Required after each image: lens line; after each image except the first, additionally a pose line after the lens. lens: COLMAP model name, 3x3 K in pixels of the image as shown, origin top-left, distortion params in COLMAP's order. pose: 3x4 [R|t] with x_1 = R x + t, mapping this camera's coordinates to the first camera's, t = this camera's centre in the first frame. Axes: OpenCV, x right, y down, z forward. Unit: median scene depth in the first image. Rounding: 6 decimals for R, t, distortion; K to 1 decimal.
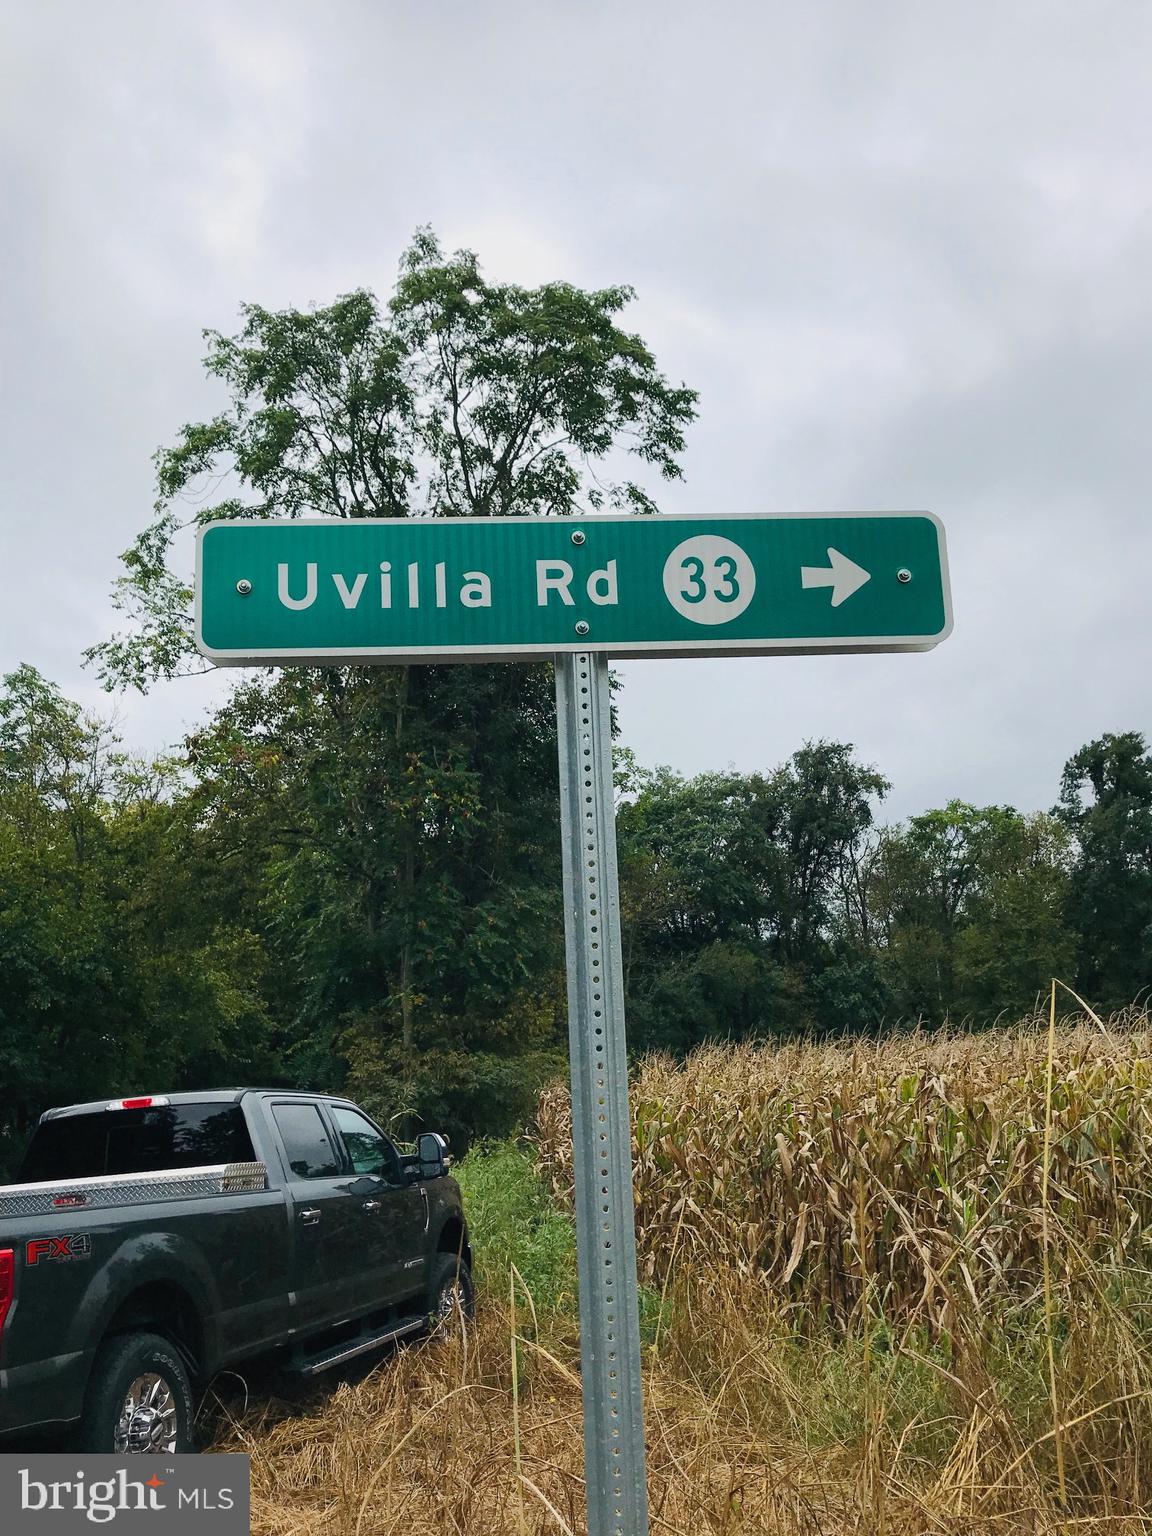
lens RADIAL K [[1279.7, 0, 596.6], [0, 1279.7, 808.7], [0, 0, 1]] dist [0.055075, -0.005691]
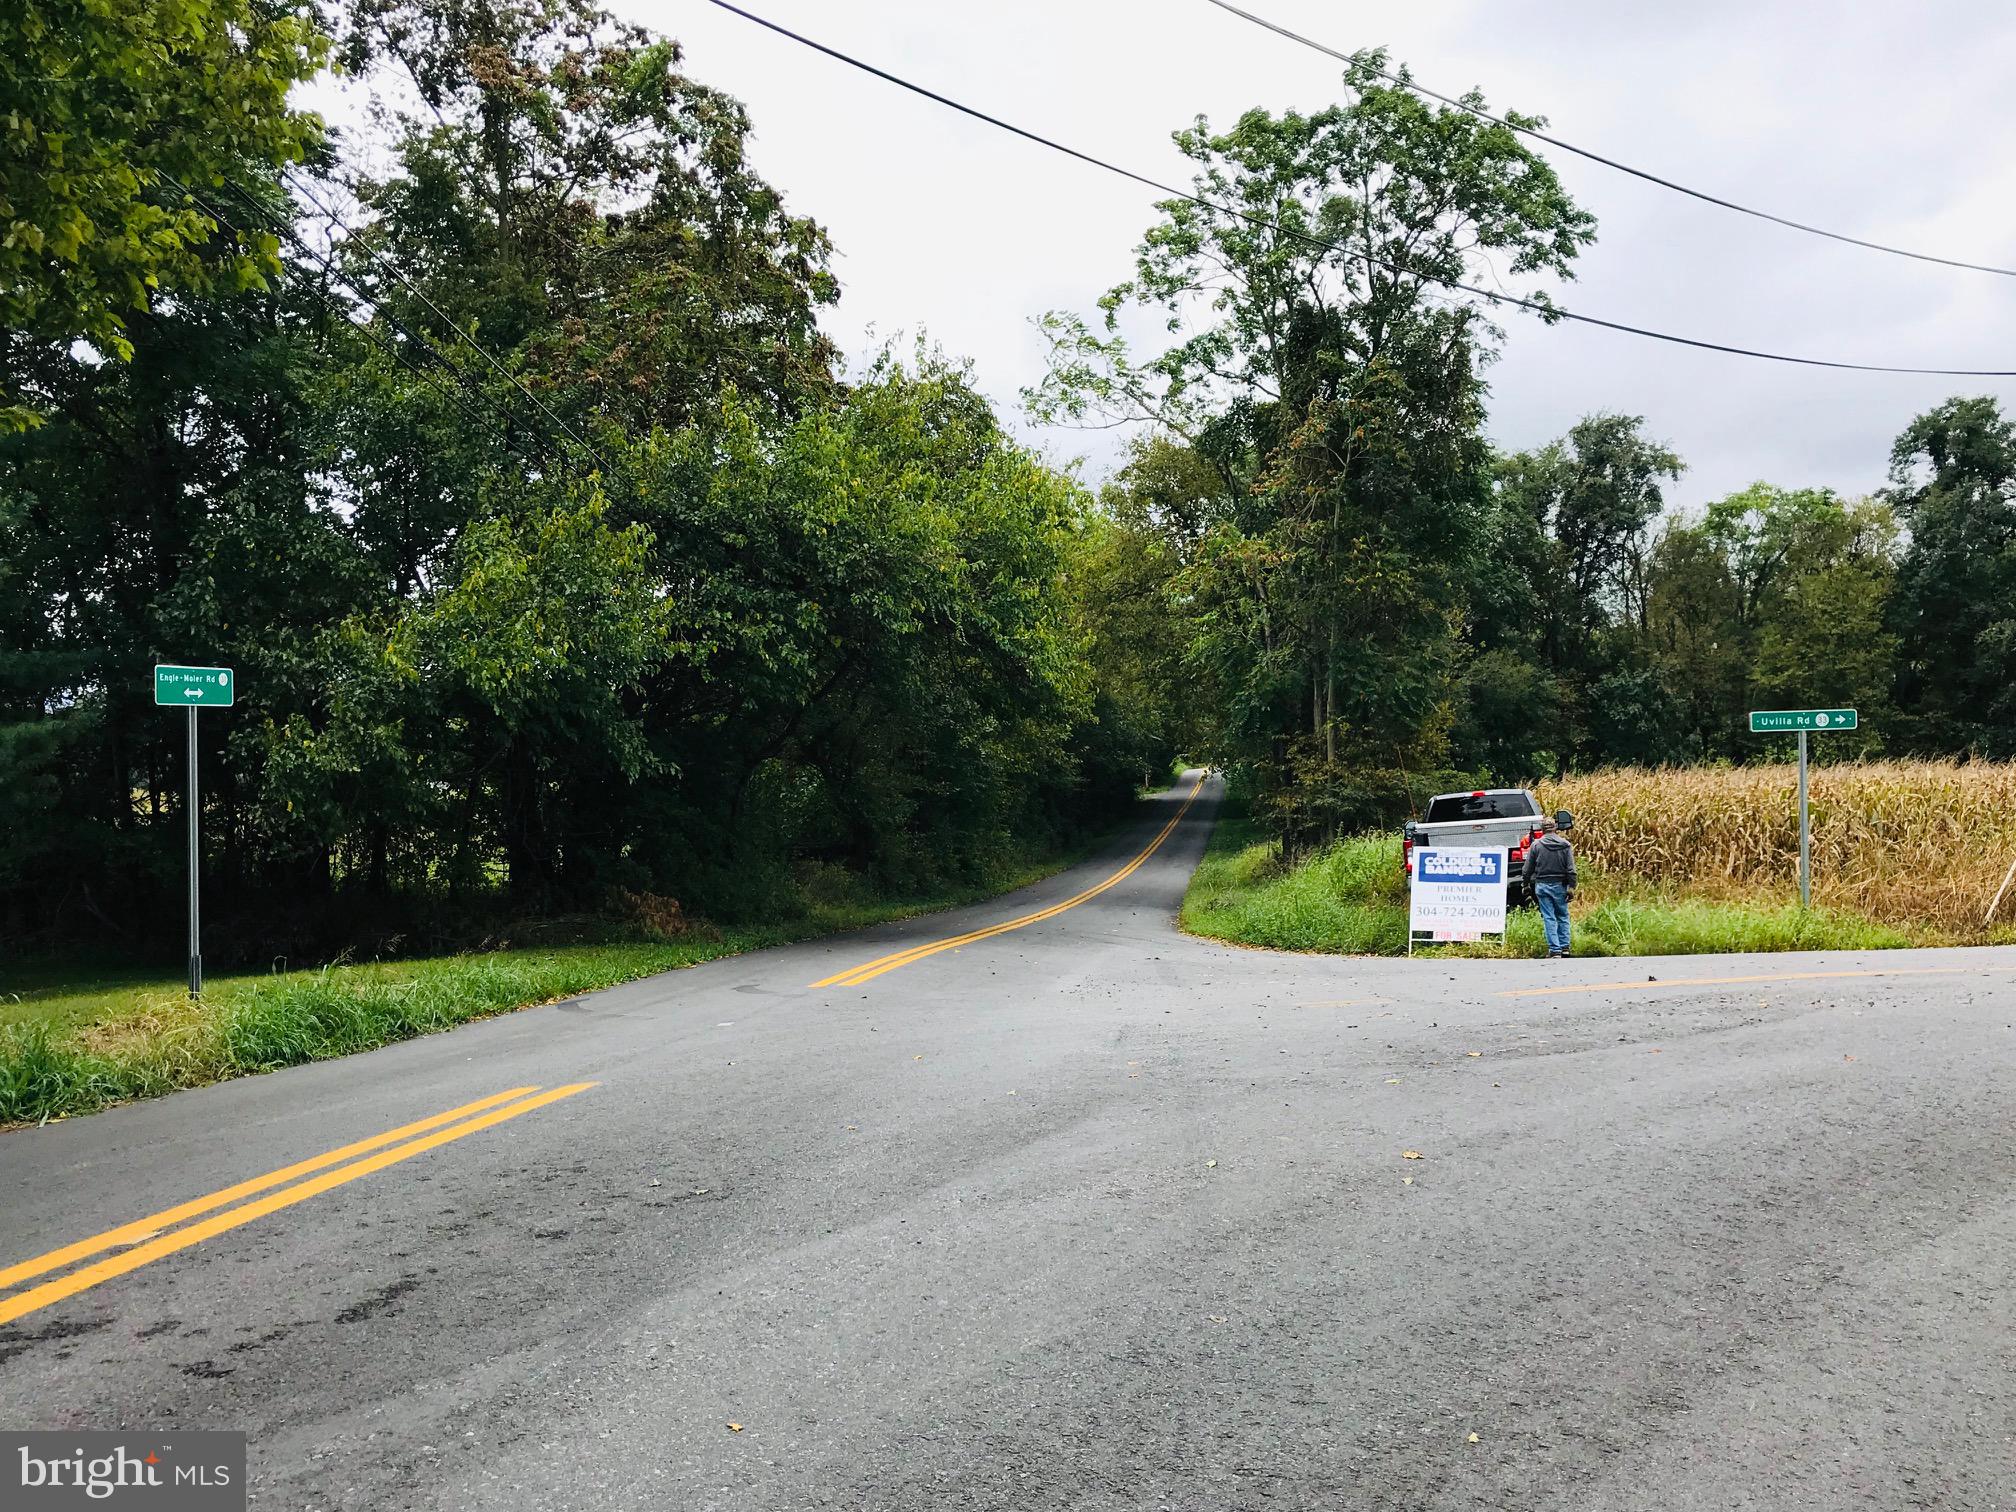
lens RADIAL K [[1707.9, 0, 1020.8], [0, 1707.9, 757.6], [0, 0, 1]] dist [0.025385, -0.015962]
pose [[0.993524, 0.014138, -0.112739, -0.085141], [0.007134, 0.982509, 0.186077, -0.043839], [0.113398, -0.185676, 0.976046, -0.219974]]
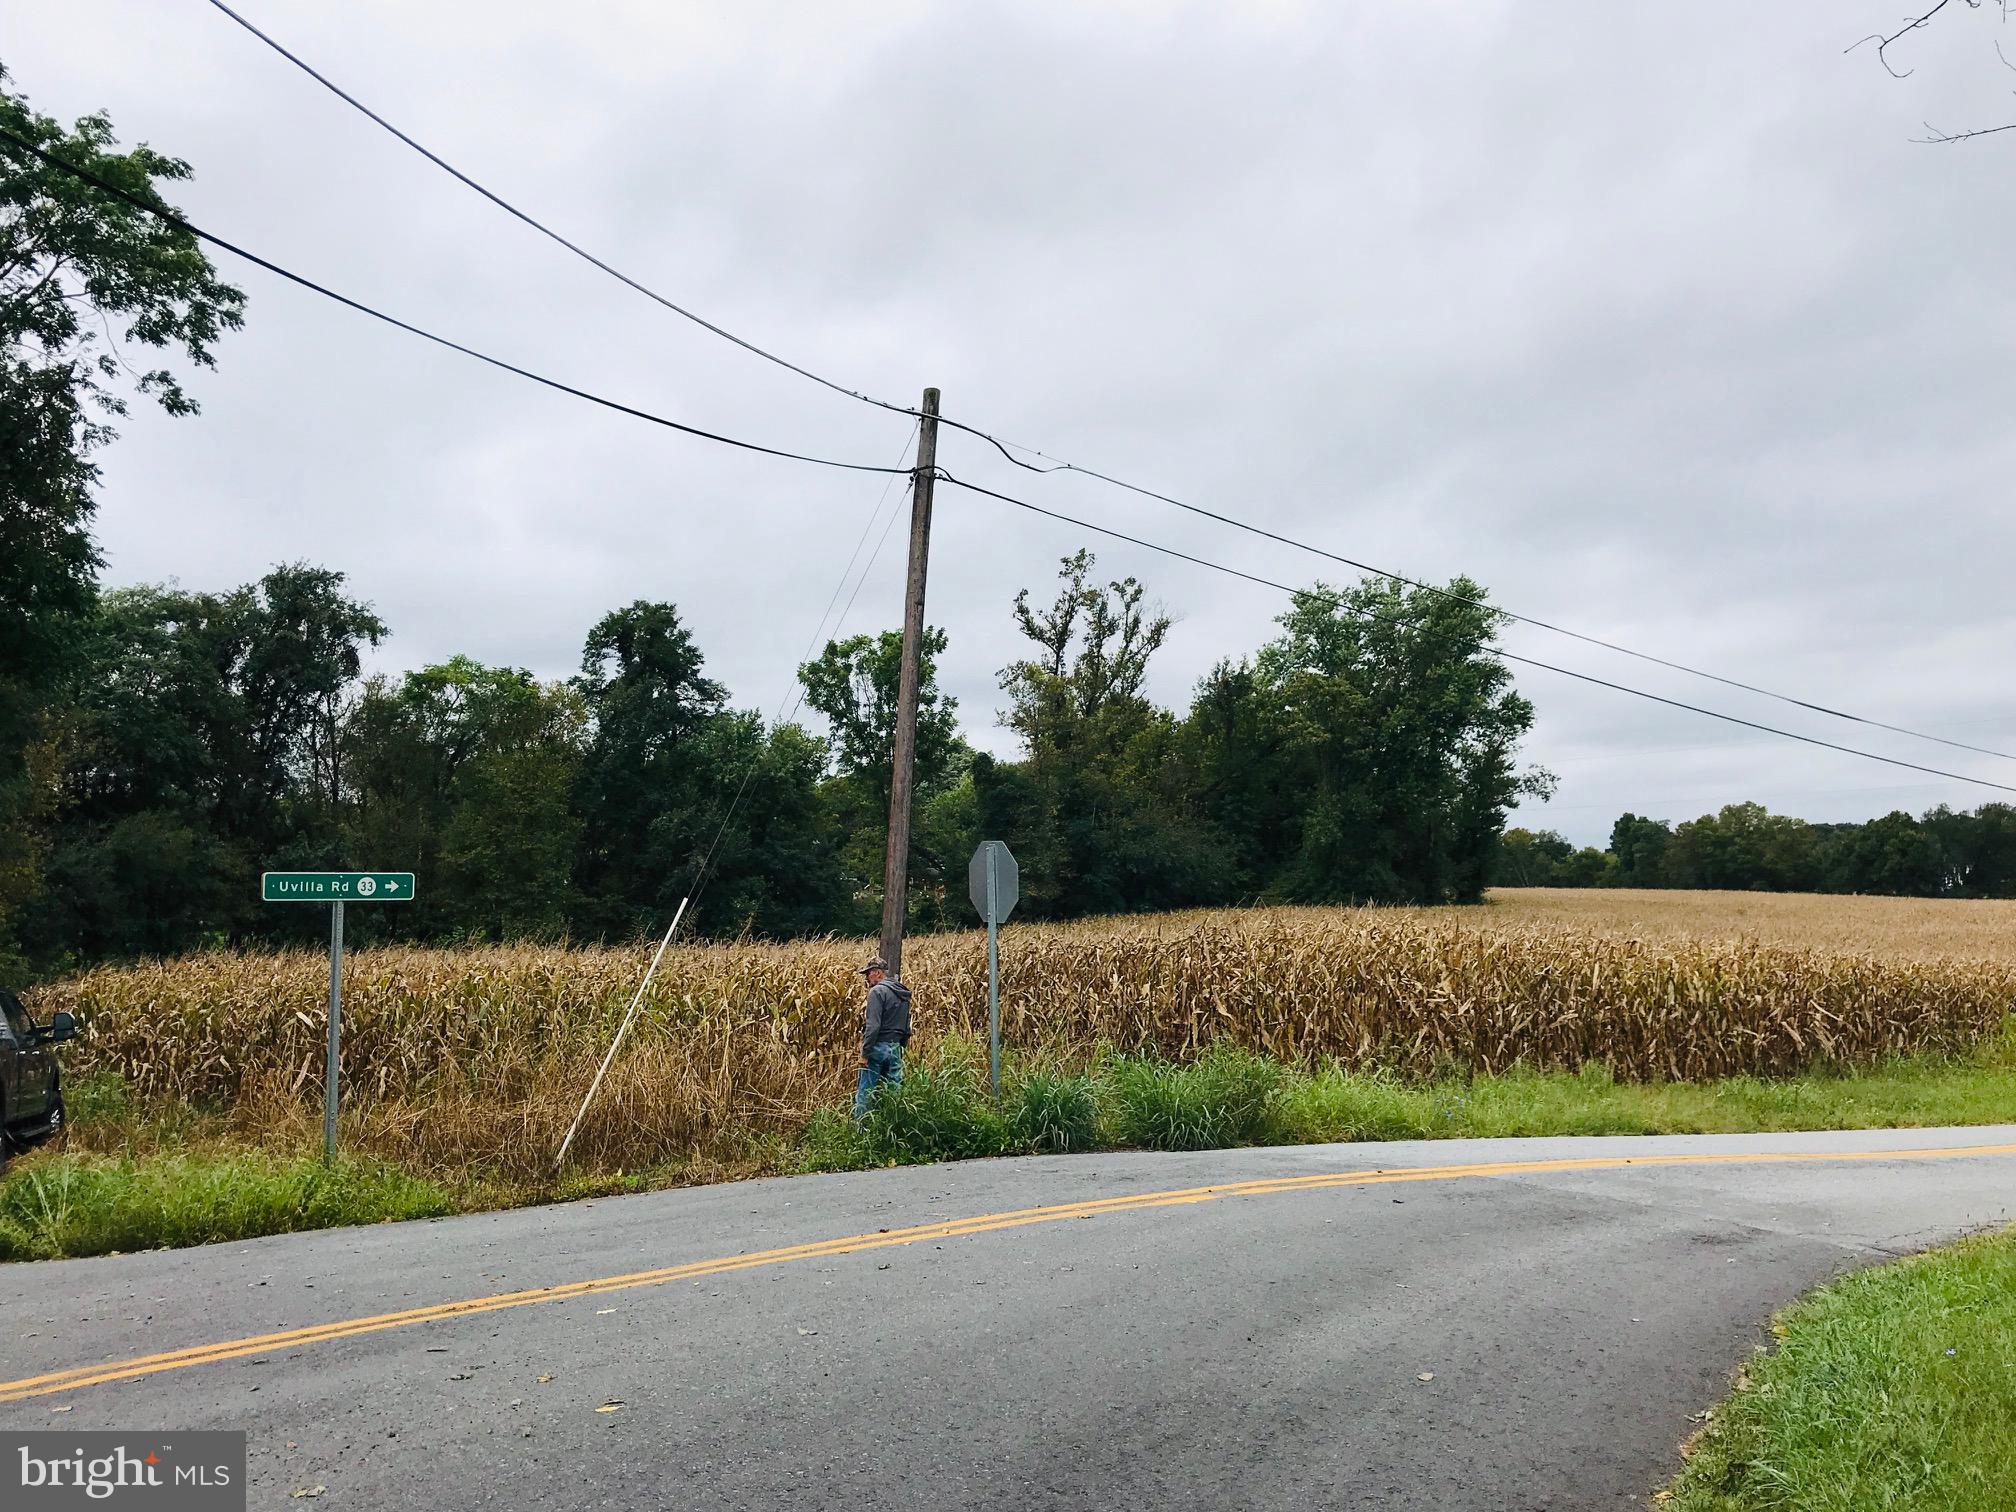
lens RADIAL K [[1707.9, 0, 1011.0], [0, 1707.9, 743.4], [0, 0, 1]] dist [0.025385, -0.015962]
pose [[0.828458, 0.084985, 0.553566, -0.043799], [-0.122854, 0.991922, 0.031577, -0.031060], [-0.546411, -0.094168, 0.832206, -0.148450]]
